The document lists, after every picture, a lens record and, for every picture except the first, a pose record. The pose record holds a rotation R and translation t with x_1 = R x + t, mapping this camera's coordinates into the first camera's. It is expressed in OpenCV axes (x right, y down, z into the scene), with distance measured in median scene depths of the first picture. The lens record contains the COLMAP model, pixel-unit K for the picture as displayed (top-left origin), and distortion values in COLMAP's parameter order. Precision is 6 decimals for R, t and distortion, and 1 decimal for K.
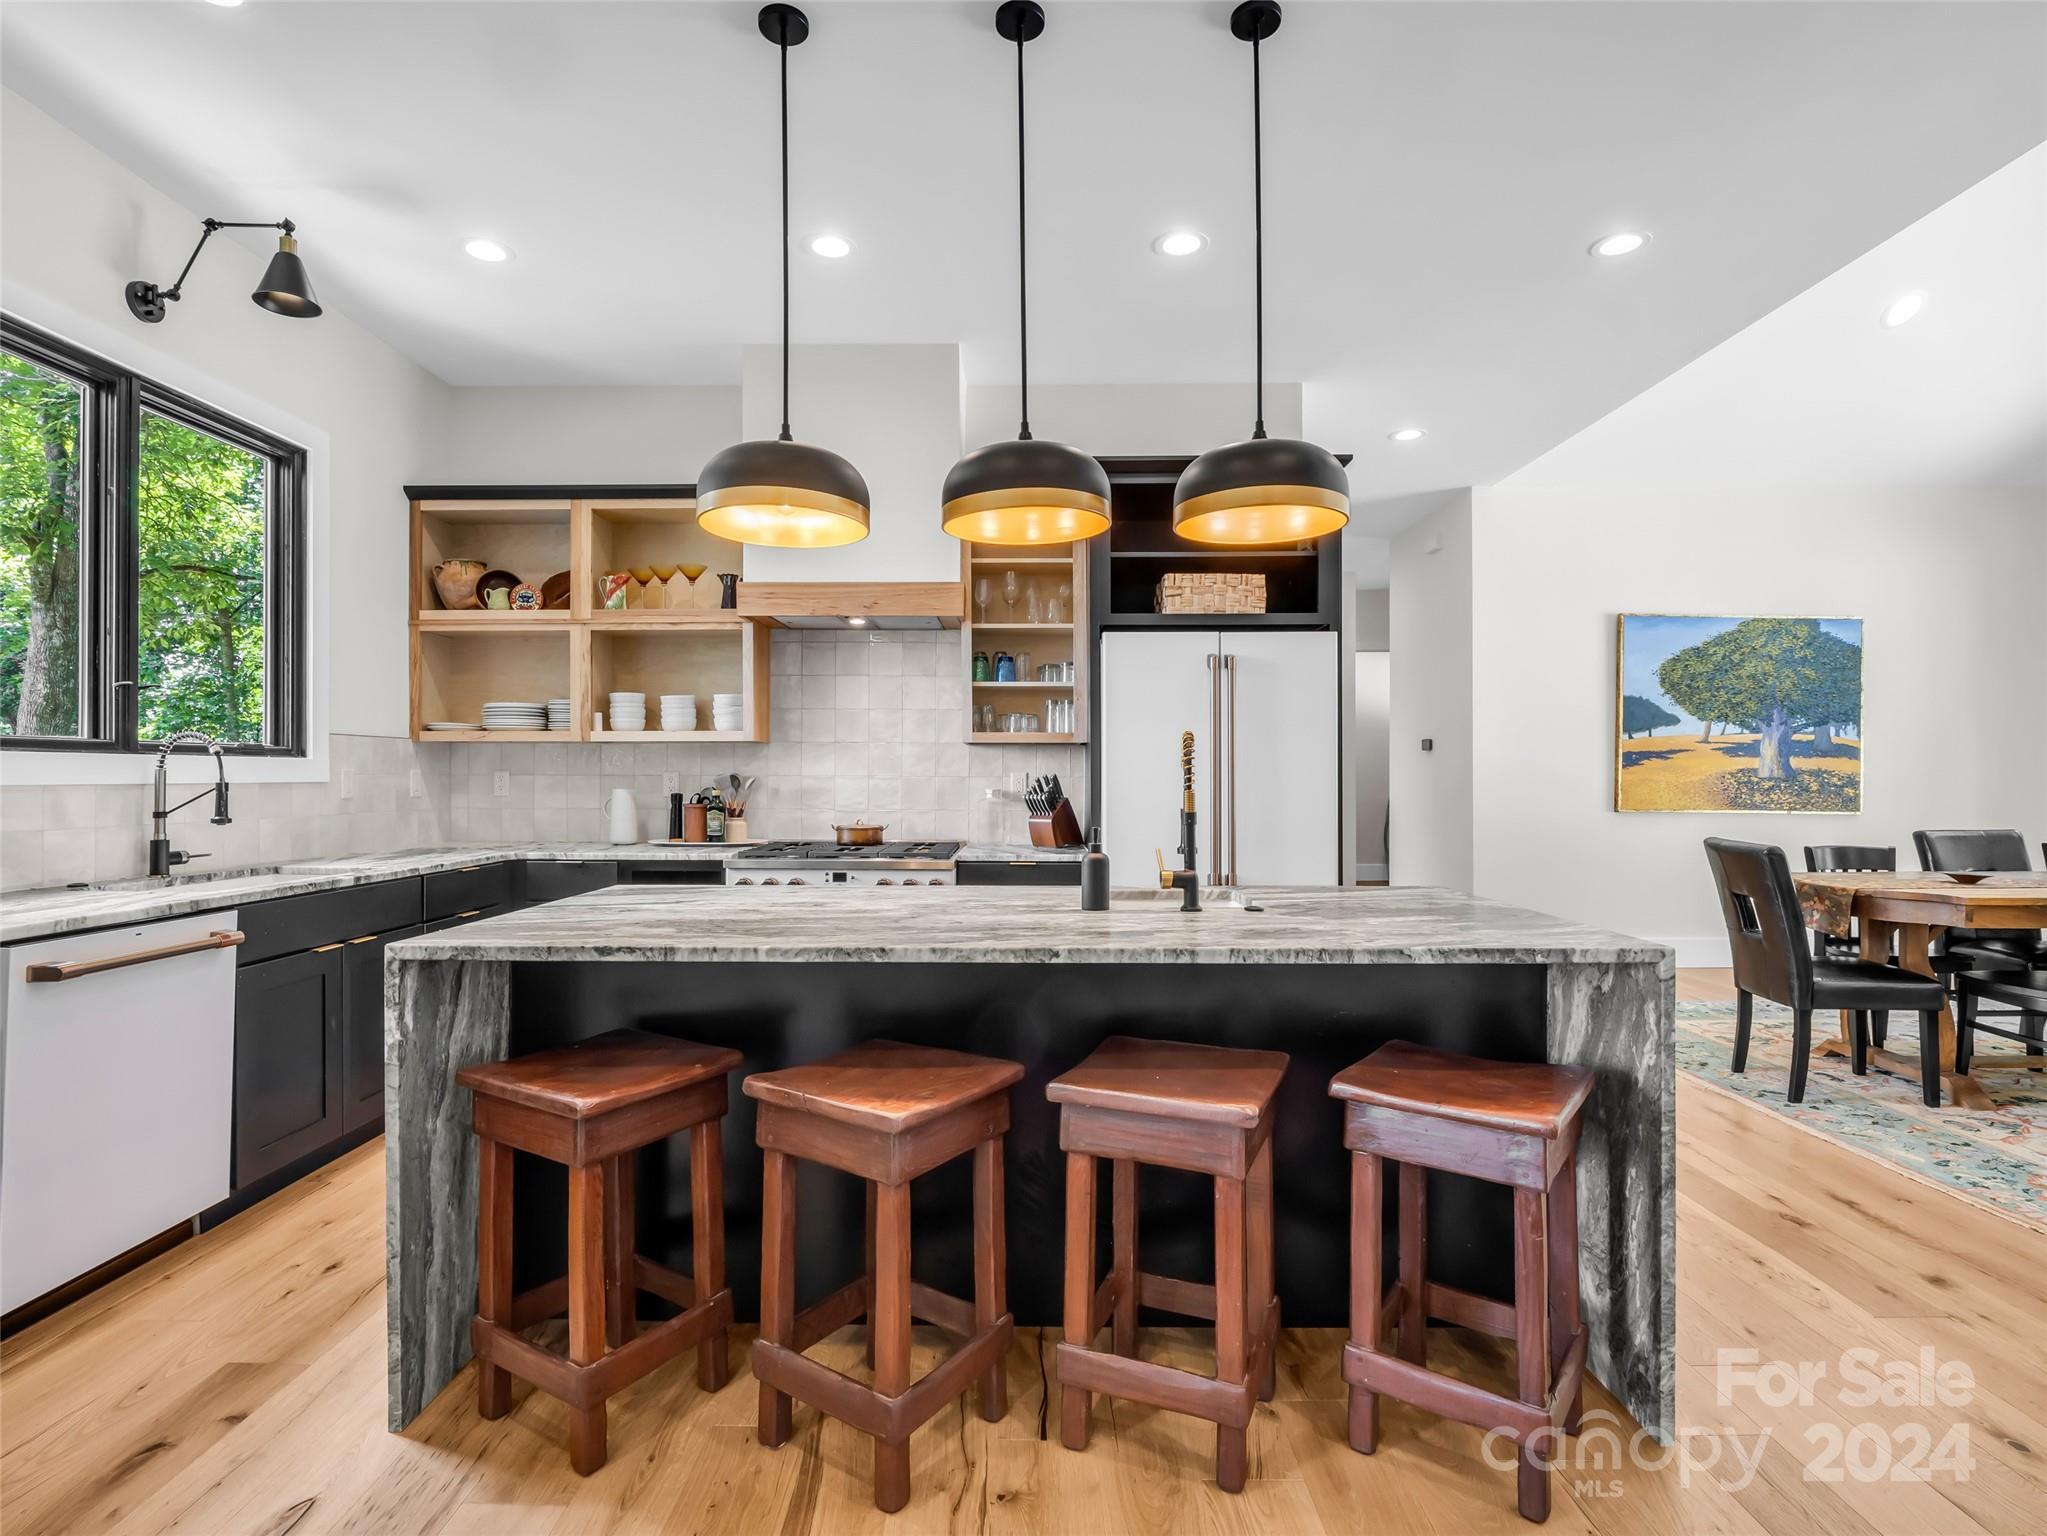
lens RADIAL K [[1000.2, 0, 1017.5], [0, 1000.2, 775.9], [0, 0, 1]] dist [-0.018460, -0.000749]
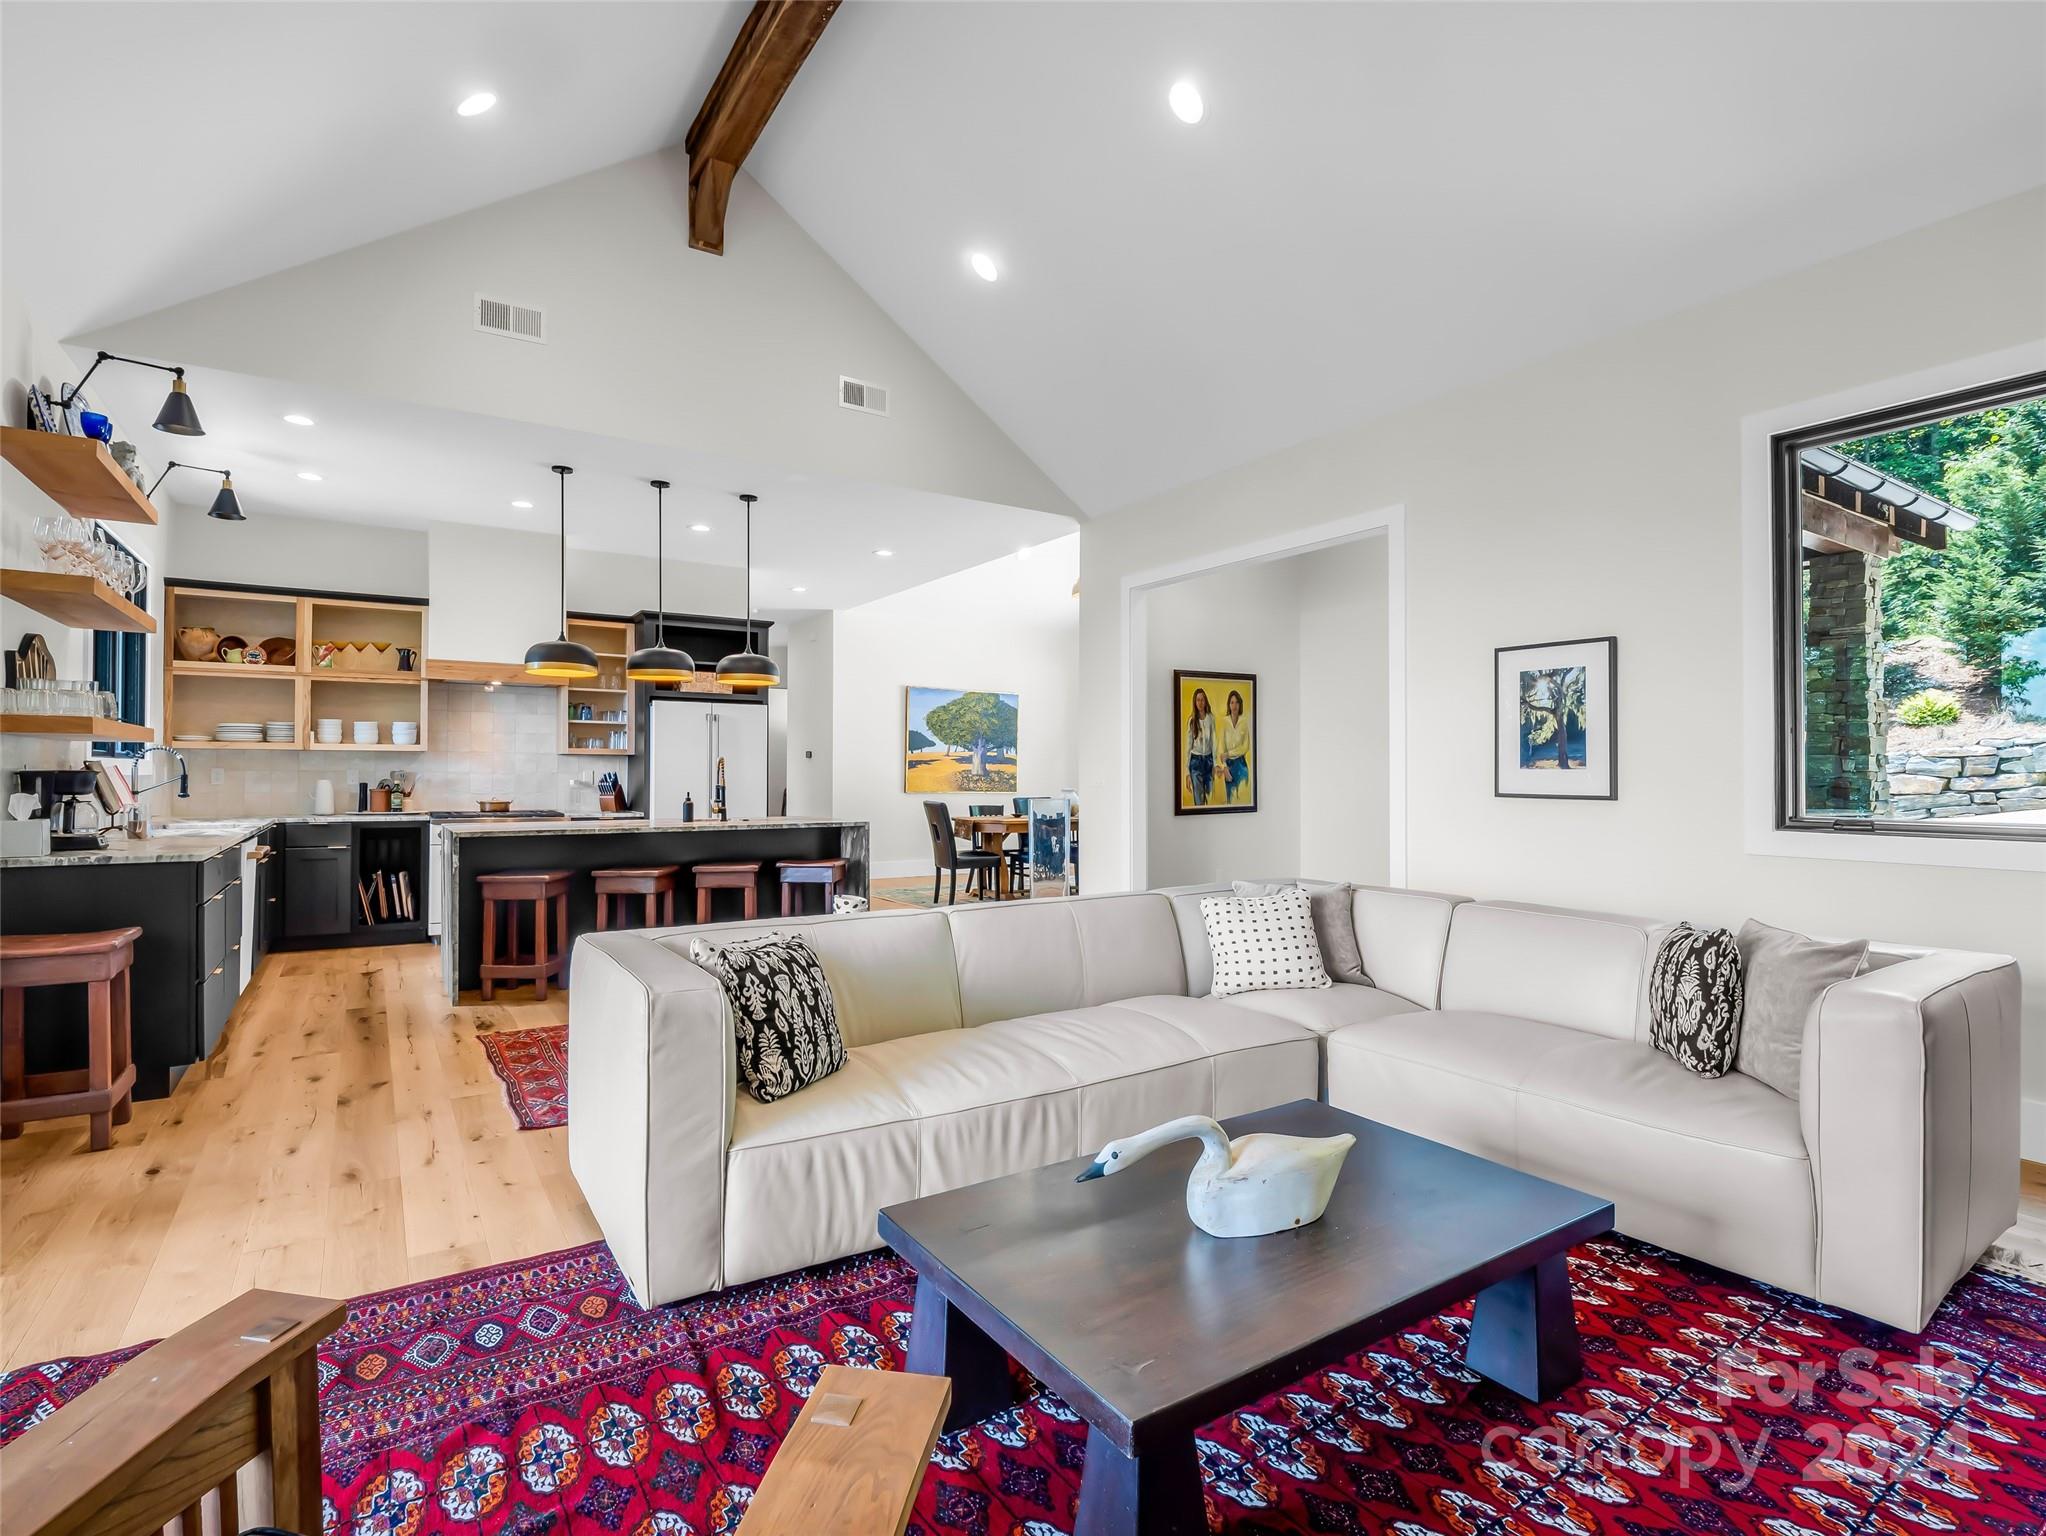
lens RADIAL K [[999.7, 0, 1016.4], [0, 999.7, 763.4], [0, 0, 1]] dist [-0.018460, -0.000749]
pose [[0.830956, 0.007878, 0.556282, -0.360365], [-0.001915, 0.999934, -0.011300, 0.002425], [-0.556335, 0.008324, 0.830917, -0.911811]]
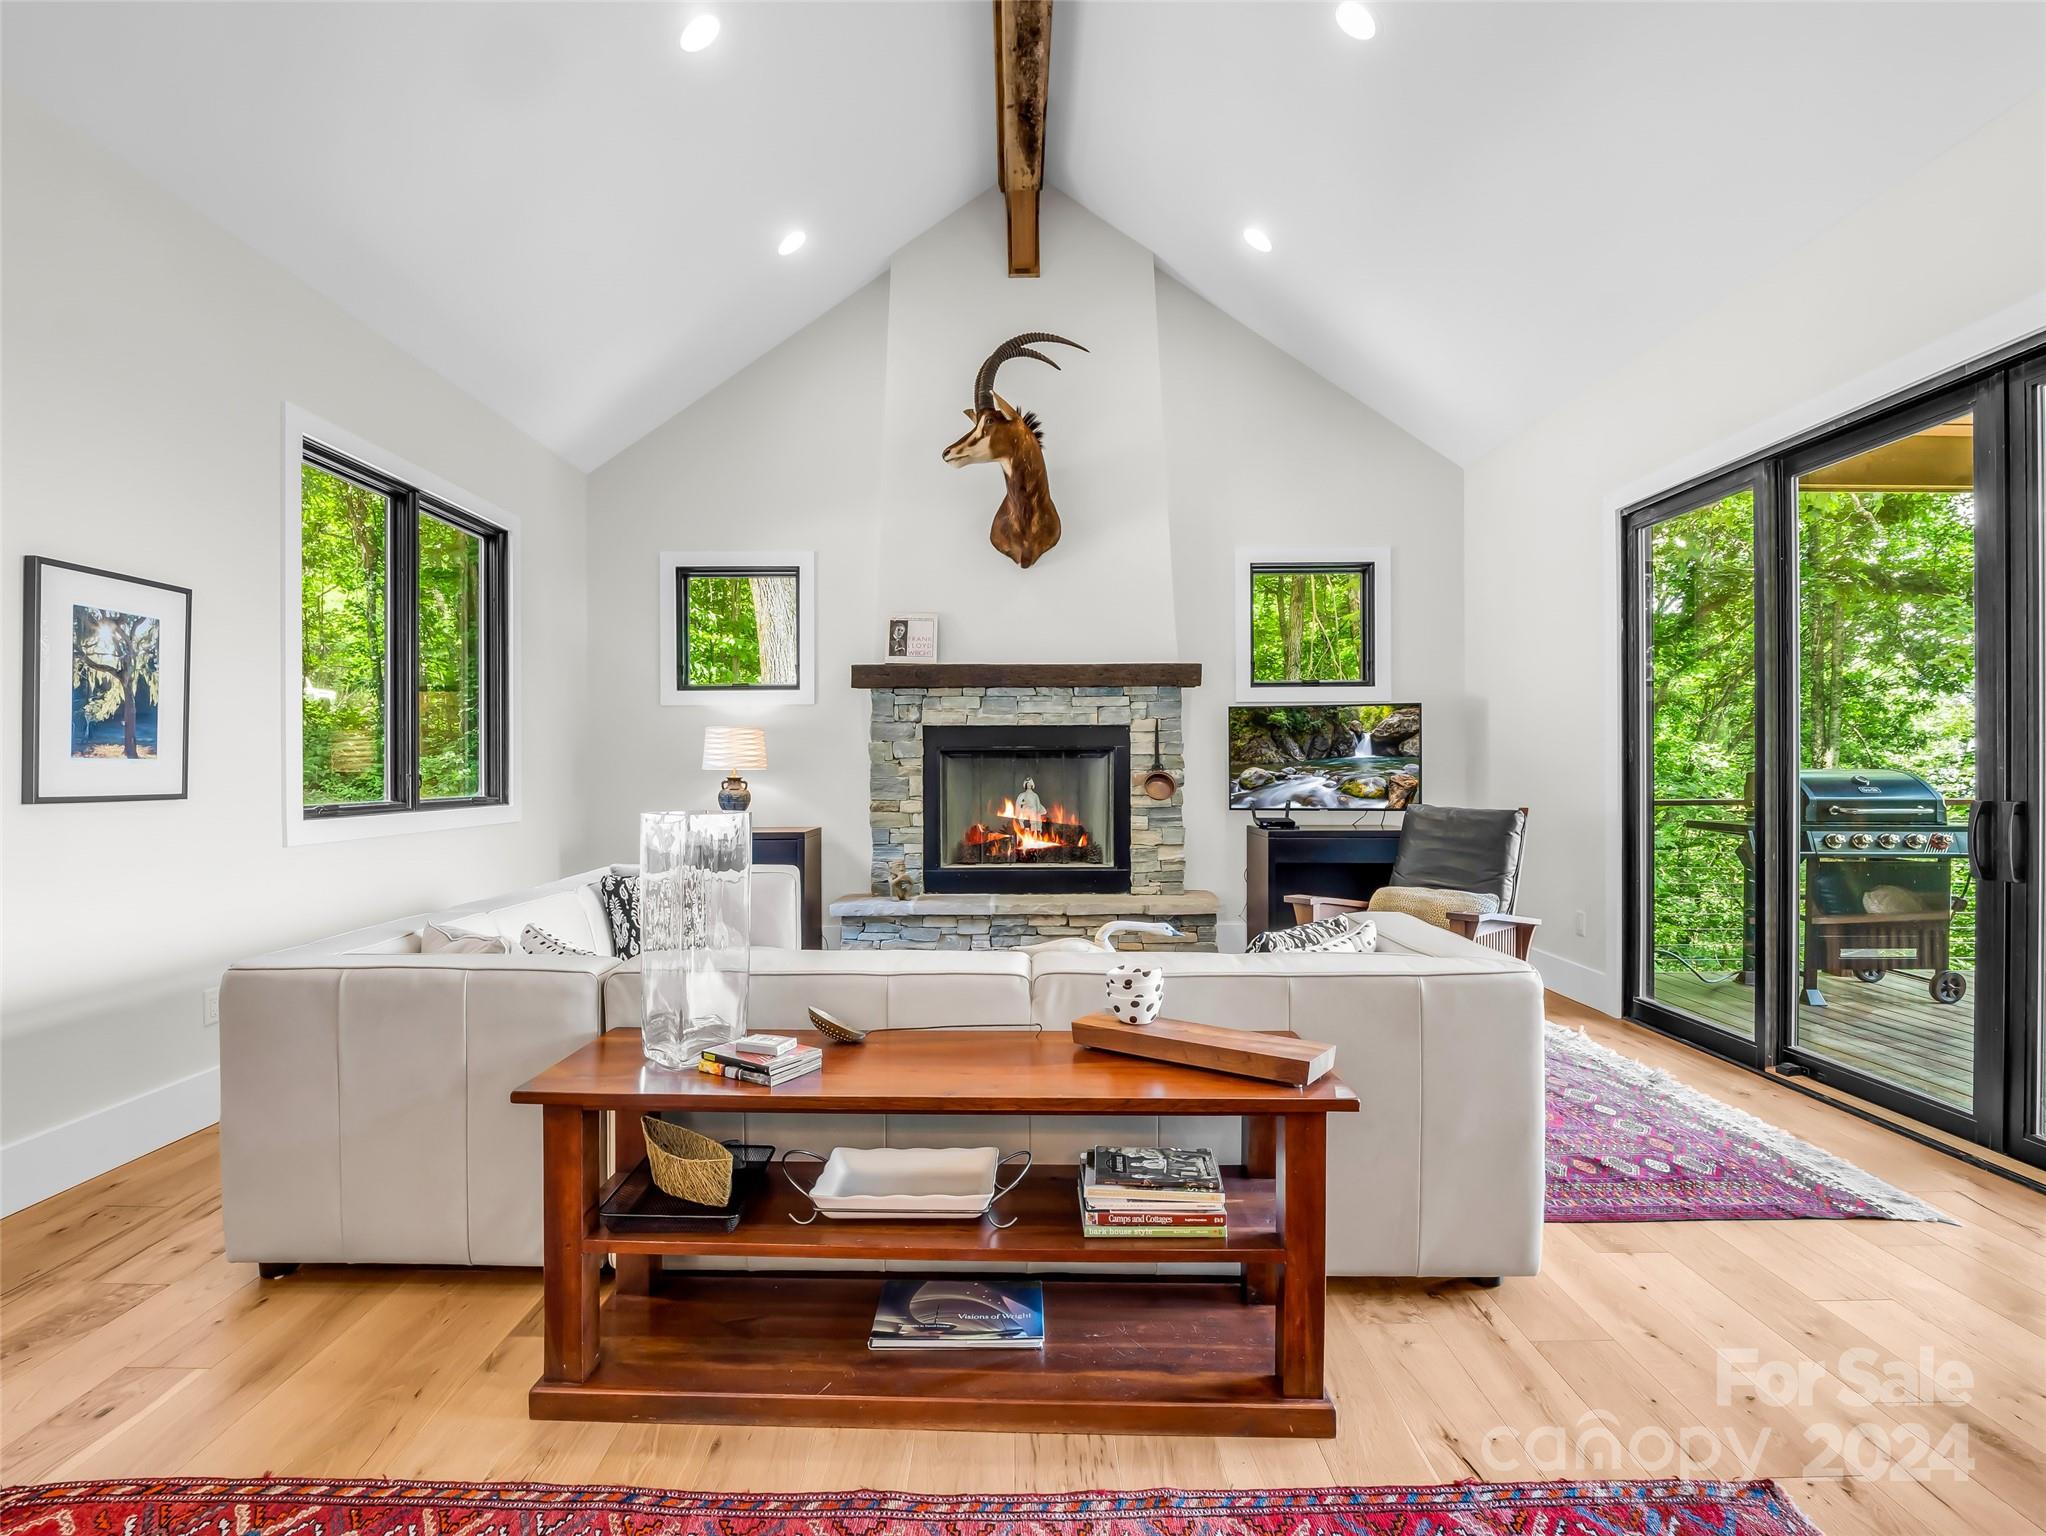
lens RADIAL K [[999.7, 0, 998.2], [0, 999.7, 773.4], [0, 0, 1]] dist [-0.018460, -0.000749]
pose [[-0.999949, 0.005301, 0.008639, 0.024492], [0.005377, 0.999947, 0.008793, 0.003744], [-0.008592, 0.008839, -0.999924, 0.278711]]
